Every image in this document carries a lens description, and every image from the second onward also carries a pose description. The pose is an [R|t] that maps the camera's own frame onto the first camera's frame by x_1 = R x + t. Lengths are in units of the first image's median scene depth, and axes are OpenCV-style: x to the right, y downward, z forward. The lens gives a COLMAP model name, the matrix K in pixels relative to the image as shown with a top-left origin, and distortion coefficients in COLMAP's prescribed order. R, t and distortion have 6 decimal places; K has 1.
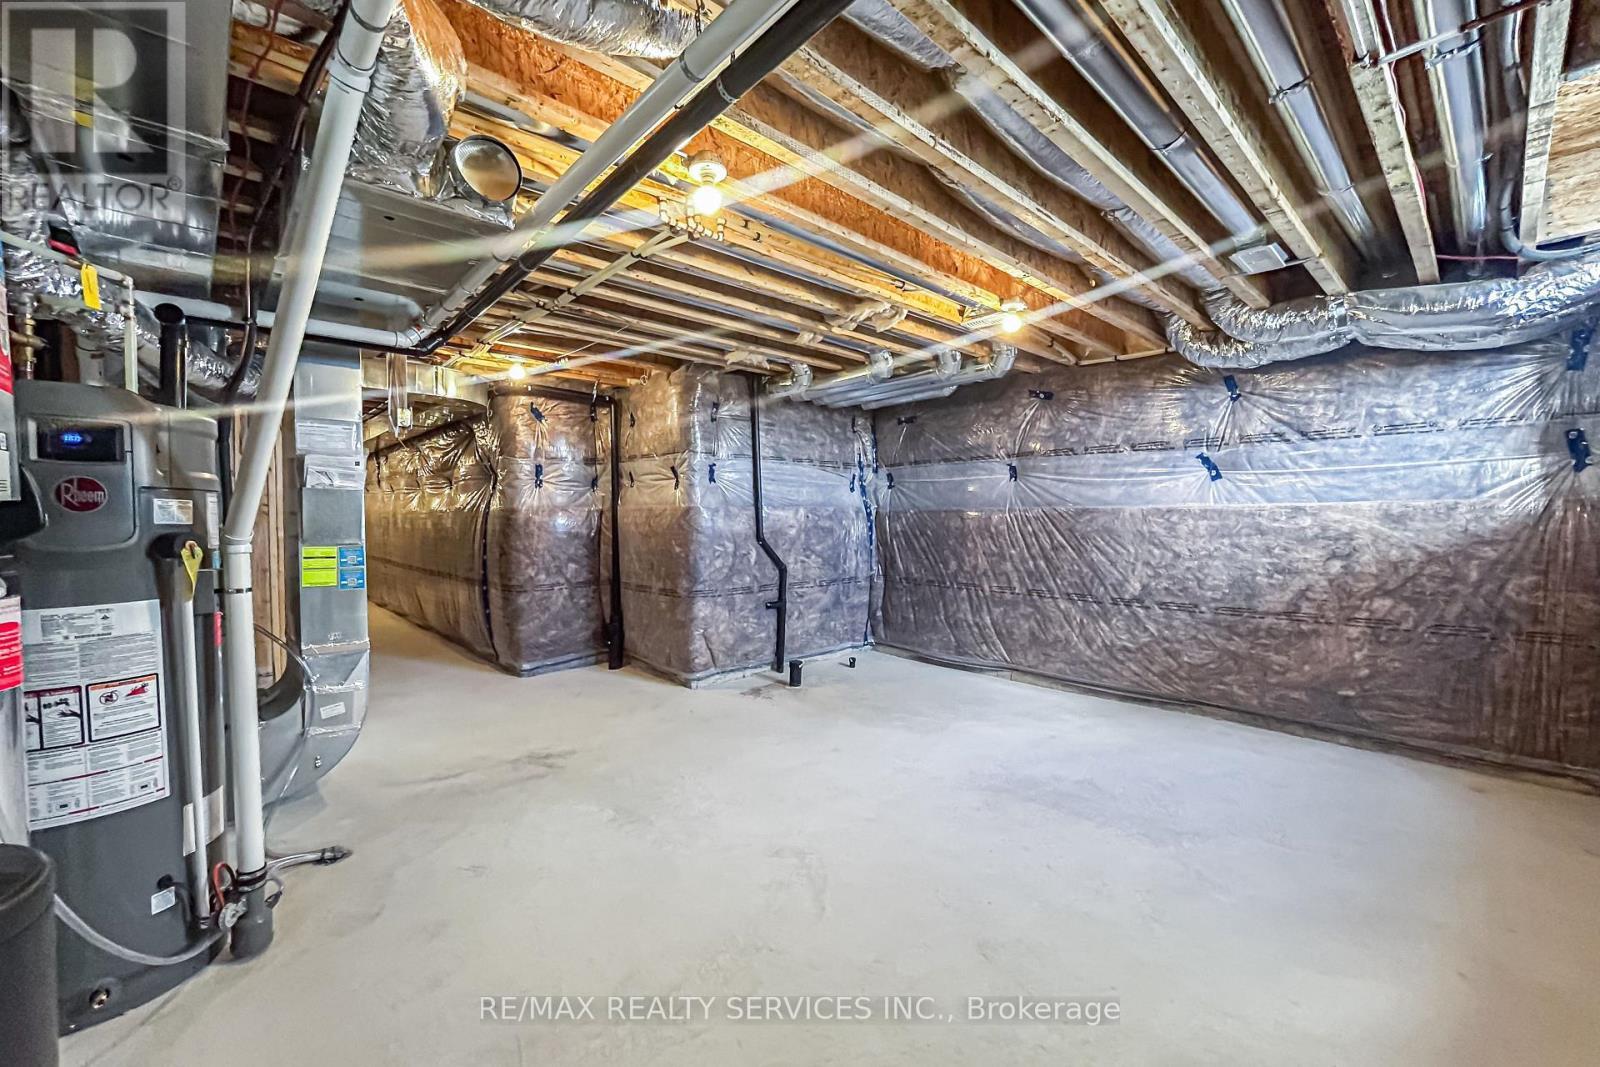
lens RADIAL K [[640.3, 0, 805.8], [0, 640.3, 531.4], [0, 0, 1]] dist [0.003470, -0.000209]
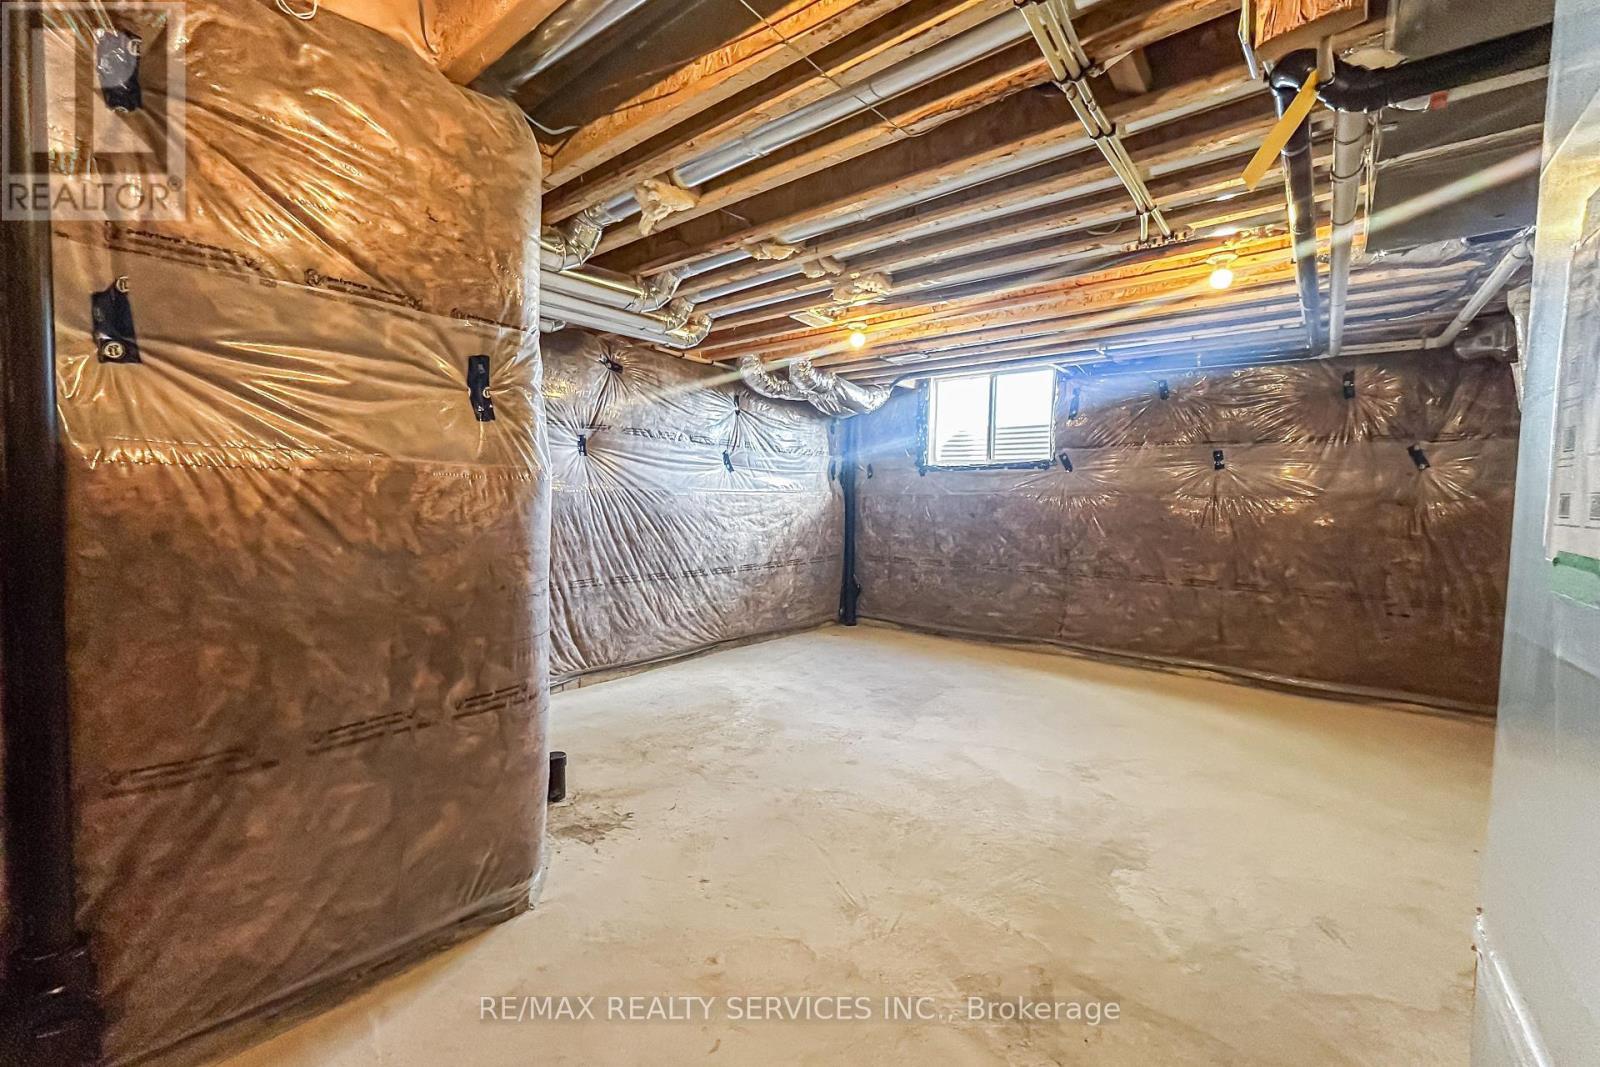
lens RADIAL K [[640.3, 0, 804.3], [0, 640.3, 532.3], [0, 0, 1]] dist [0.003470, -0.000209]
pose [[-0.128506, -0.053066, 0.990288, -0.674624], [0.004567, 0.998525, 0.054100, -0.025330], [-0.991698, 0.011474, -0.128074, 0.971552]]
